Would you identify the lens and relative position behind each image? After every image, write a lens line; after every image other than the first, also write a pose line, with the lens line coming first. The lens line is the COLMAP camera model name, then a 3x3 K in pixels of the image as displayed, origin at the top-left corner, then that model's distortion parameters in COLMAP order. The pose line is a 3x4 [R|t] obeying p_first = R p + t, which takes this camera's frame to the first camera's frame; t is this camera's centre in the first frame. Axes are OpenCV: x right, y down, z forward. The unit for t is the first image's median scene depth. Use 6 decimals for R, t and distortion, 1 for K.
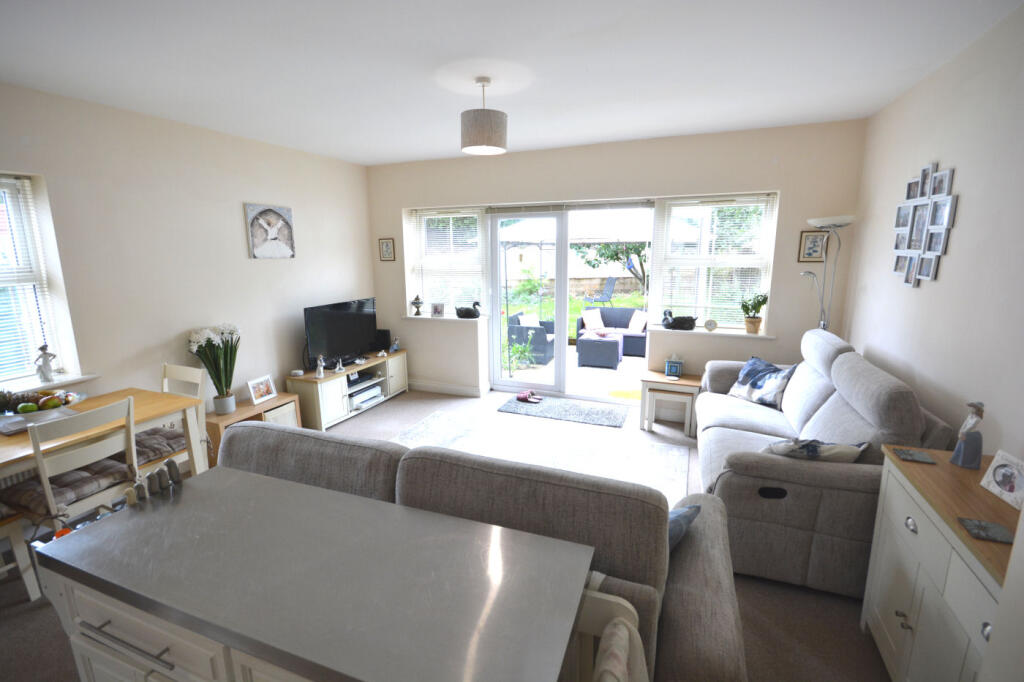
lens RADIAL K [[453.5, 0, 509.0], [0, 453.5, 340.0], [0, 0, 1]] dist [0.000241, 0.000213]
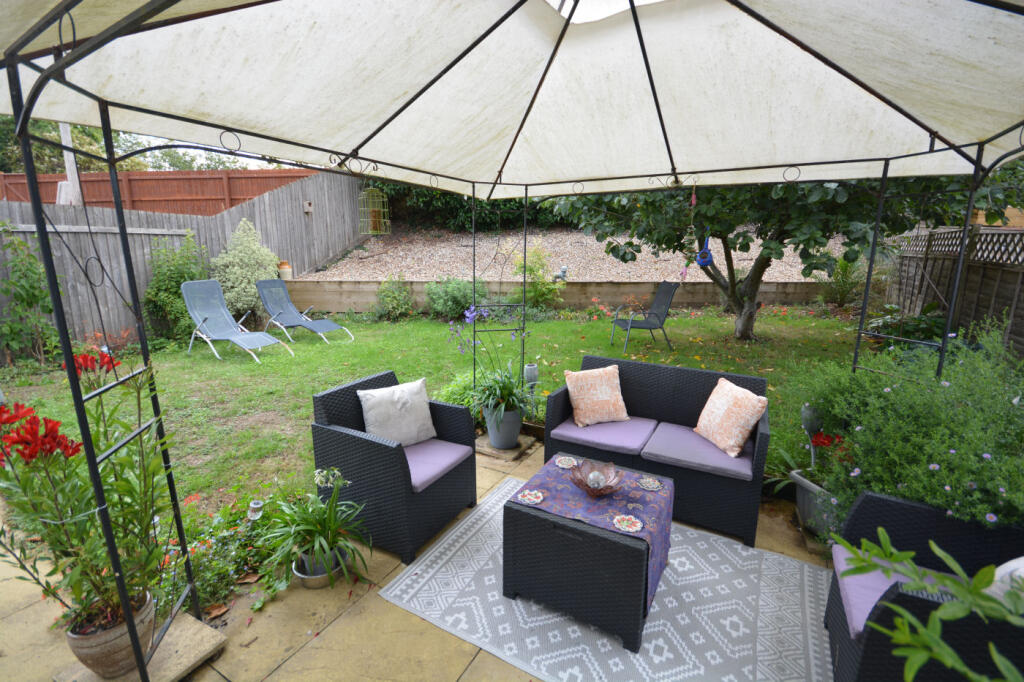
lens RADIAL K [[453.5, 0, 517.5], [0, 453.5, 341.4], [0, 0, 1]] dist [0.000241, 0.000213]
pose [[0.991804, 0.036341, -0.122487, 0.125846], [-0.036076, 0.999339, 0.004381, -0.068491], [0.122566, 0.000074, 0.992460, 0.475647]]
